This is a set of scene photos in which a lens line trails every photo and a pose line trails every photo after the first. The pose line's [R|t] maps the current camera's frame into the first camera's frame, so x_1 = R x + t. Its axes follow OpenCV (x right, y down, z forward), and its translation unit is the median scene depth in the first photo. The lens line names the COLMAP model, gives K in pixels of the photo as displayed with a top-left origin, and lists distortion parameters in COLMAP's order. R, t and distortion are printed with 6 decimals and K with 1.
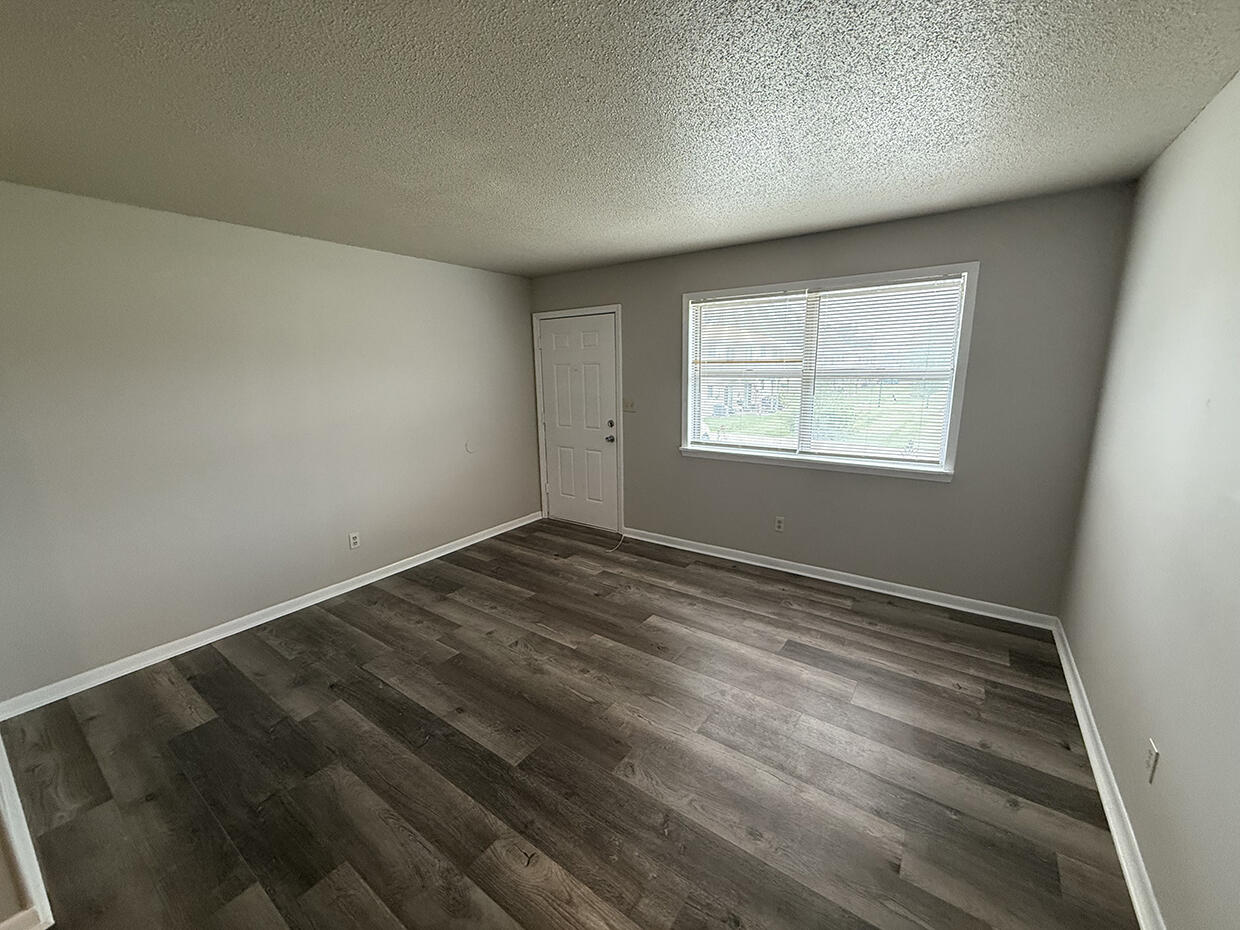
lens RADIAL K [[494.6, 0, 615.7], [0, 494.6, 465.5], [0, 0, 1]] dist [-0.000340, 0.000410]
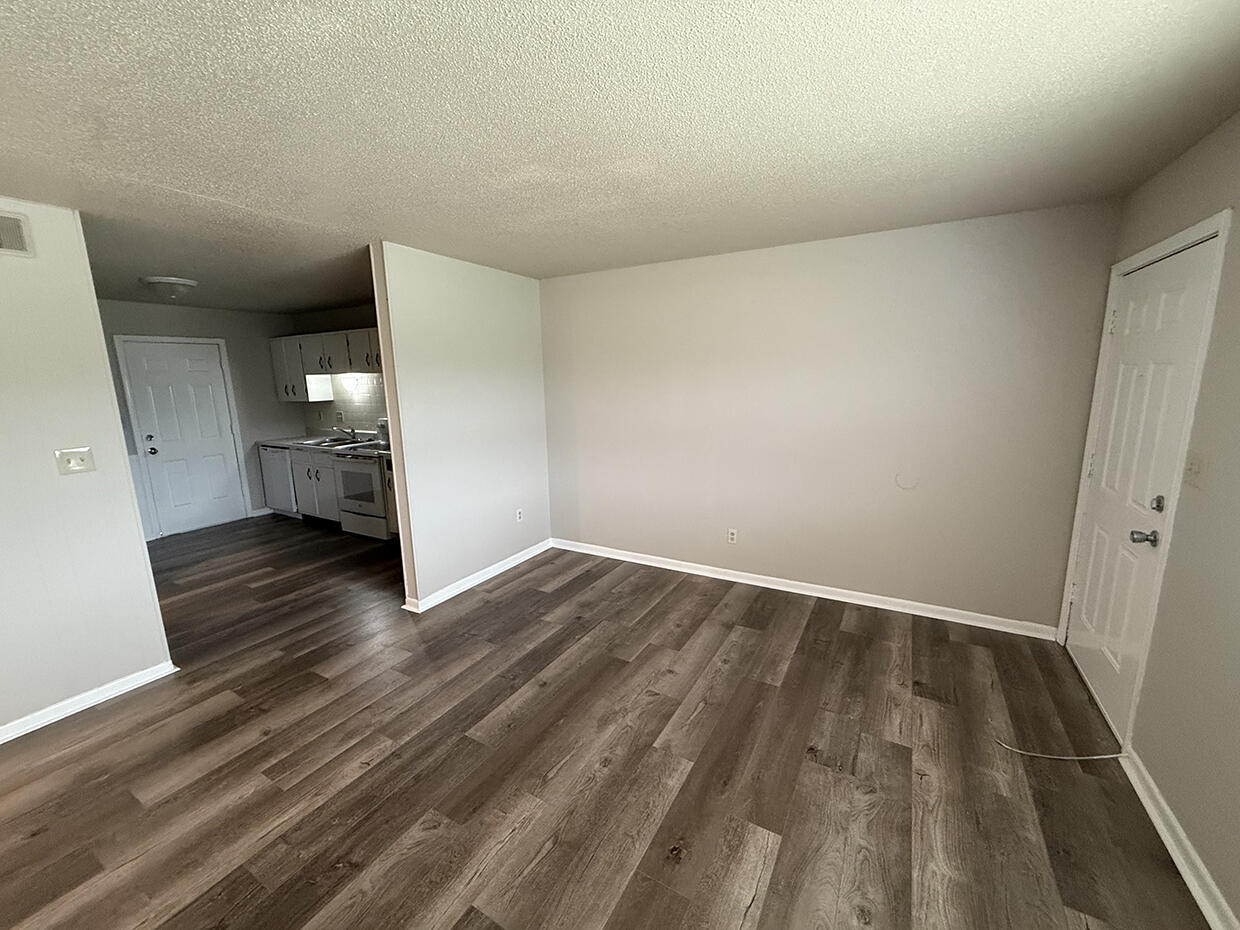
lens RADIAL K [[494.6, 0, 615.7], [0, 494.6, 465.5], [0, 0, 1]] dist [-0.000340, 0.000410]
pose [[0.093305, 0.196403, -0.976074, 0.530096], [-0.178585, 0.967753, 0.177657, -0.162139], [0.979490, 0.157736, 0.125371, 0.719421]]
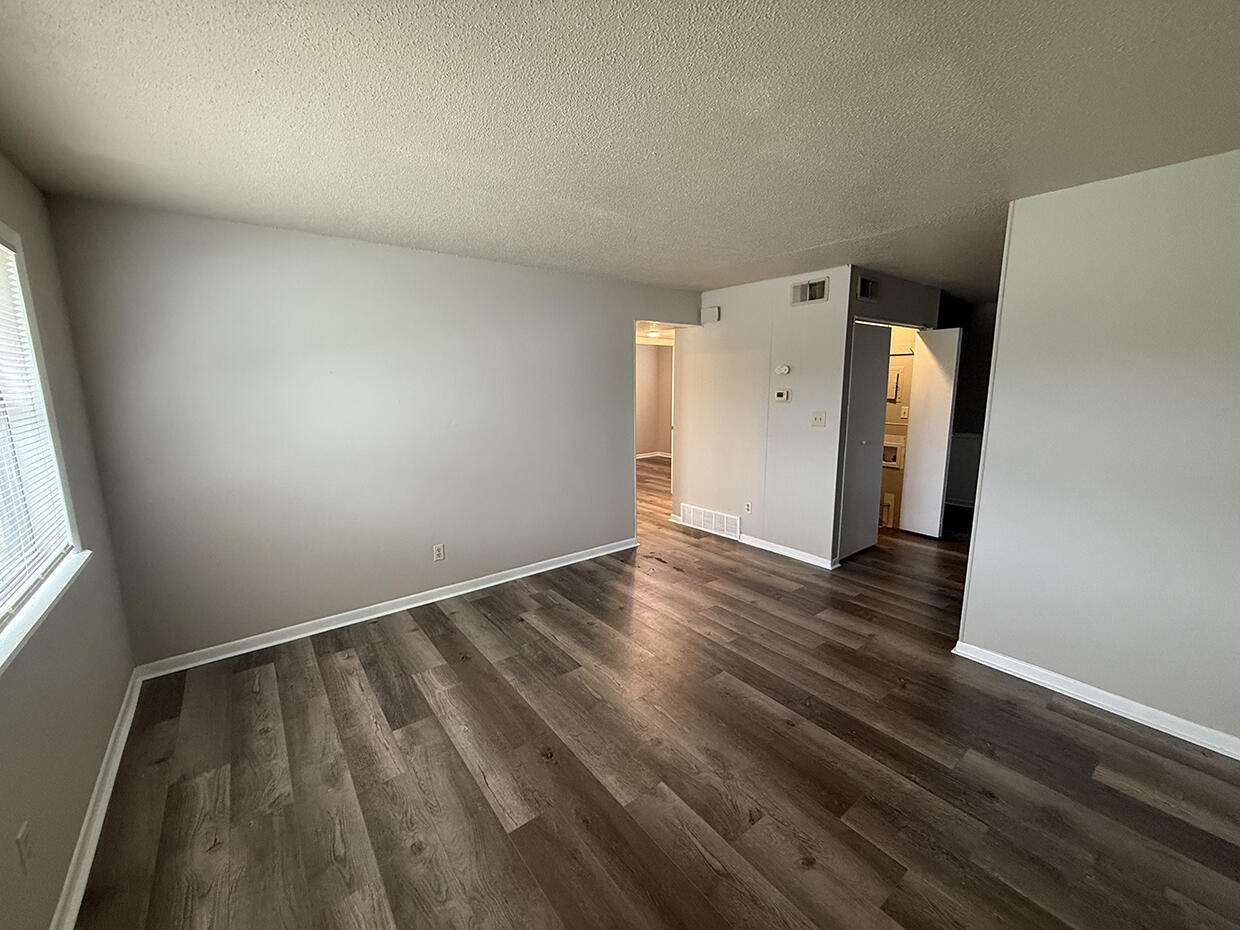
lens RADIAL K [[494.6, 0, 615.7], [0, 494.6, 465.5], [0, 0, 1]] dist [-0.000340, 0.000410]
pose [[-0.956066, -0.024414, 0.292133, -0.196690], [0.083133, 0.933038, 0.350042, -0.271129], [-0.281117, 0.358949, -0.890016, 1.364477]]
